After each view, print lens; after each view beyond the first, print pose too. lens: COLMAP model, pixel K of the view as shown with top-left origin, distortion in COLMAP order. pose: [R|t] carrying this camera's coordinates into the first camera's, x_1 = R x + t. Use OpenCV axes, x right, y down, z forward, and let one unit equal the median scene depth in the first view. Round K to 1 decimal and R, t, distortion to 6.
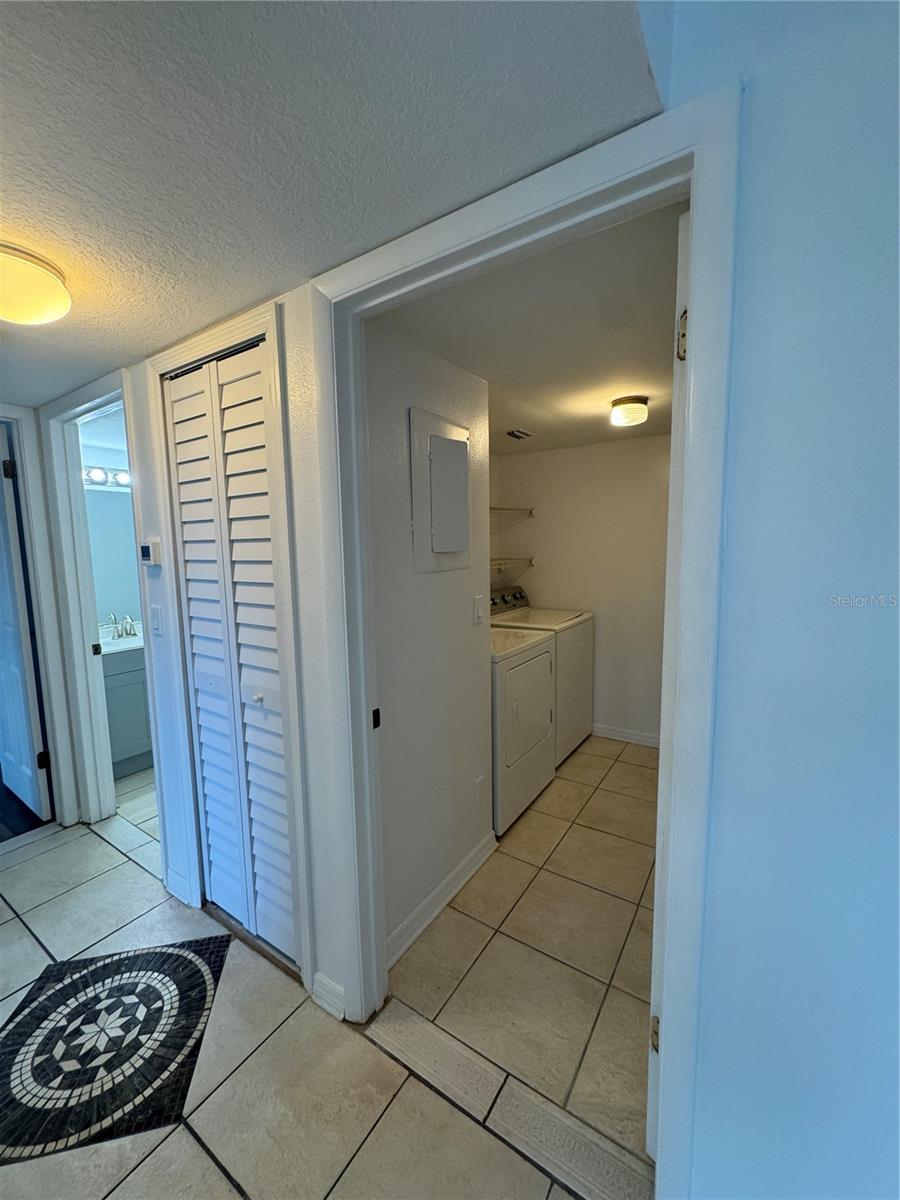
lens RADIAL K [[481.8, 0, 449.0], [0, 481.8, 598.9], [0, 0, 1]] dist [-0.001250, 0.000575]
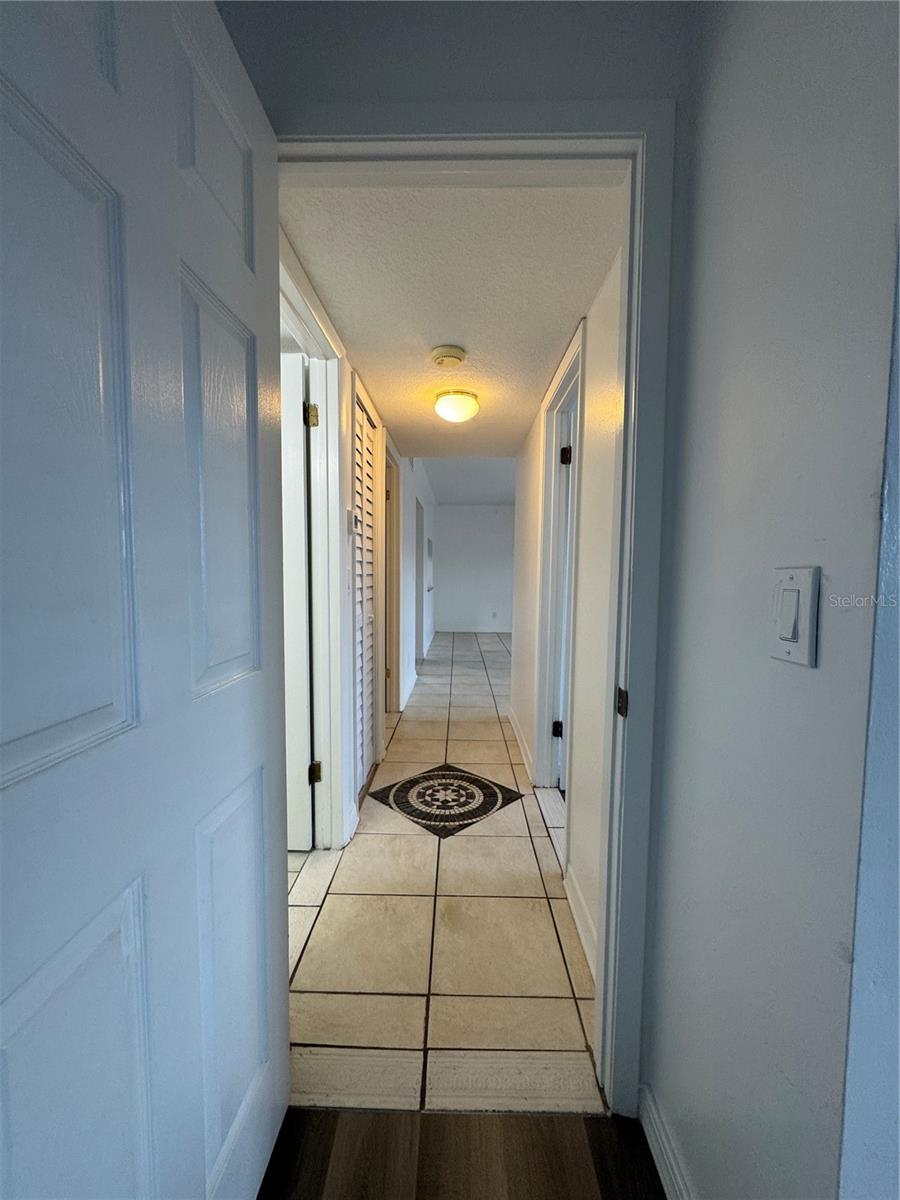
lens RADIAL K [[480.0, 0, 450.5], [0, 480.0, 601.5], [0, 0, 1]] dist [-0.002241, 0.000196]
pose [[-0.538398, -0.045365, 0.841469, -1.839331], [0.095032, 0.988912, 0.114118, -0.016292], [-0.837315, 0.141407, -0.528117, 1.526489]]
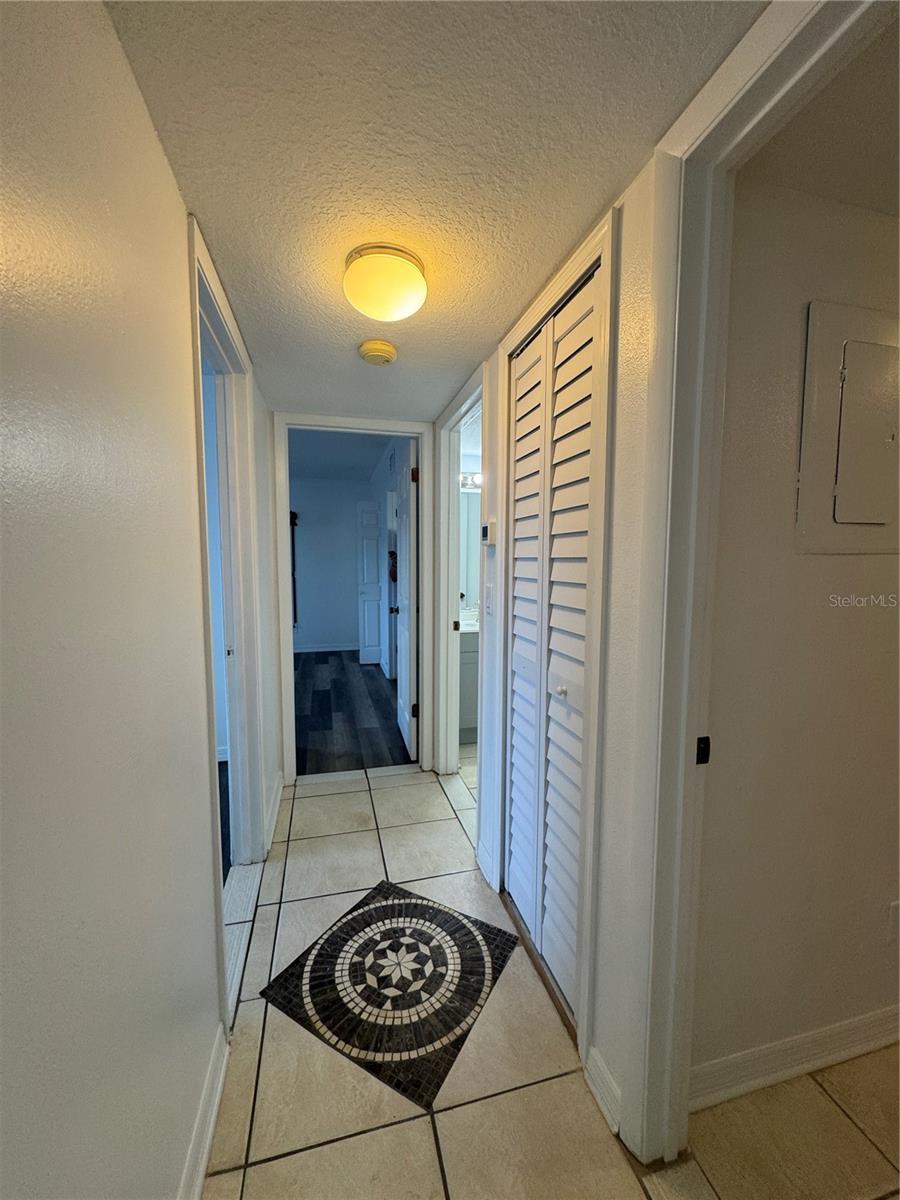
lens RADIAL K [[479.3, 0, 450.0], [0, 479.3, 600.0], [0, 0, 1]] dist [-0.001547, 0.000017]
pose [[0.745340, 0.075506, -0.662395, 0.015256], [-0.090953, 0.995793, 0.011168, 0.046993], [0.660451, 0.051923, 0.749072, 0.187924]]
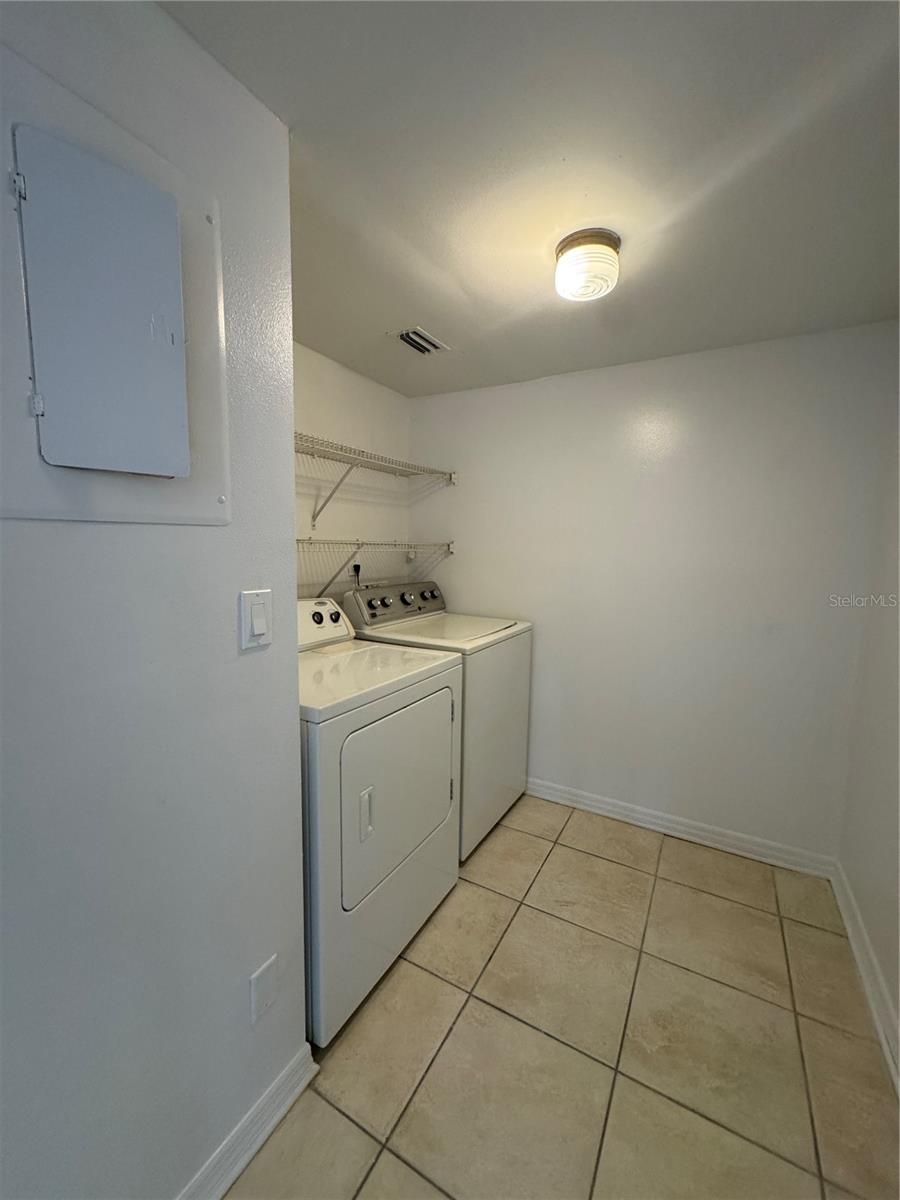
lens RADIAL K [[480.0, 0, 450.5], [0, 480.0, 601.5], [0, 0, 1]] dist [-0.002241, 0.000196]
pose [[0.996699, 0.026290, 0.076813, 0.248800], [-0.026730, 0.999632, 0.004705, -0.001918], [-0.076661, -0.006742, 0.997034, 0.613726]]
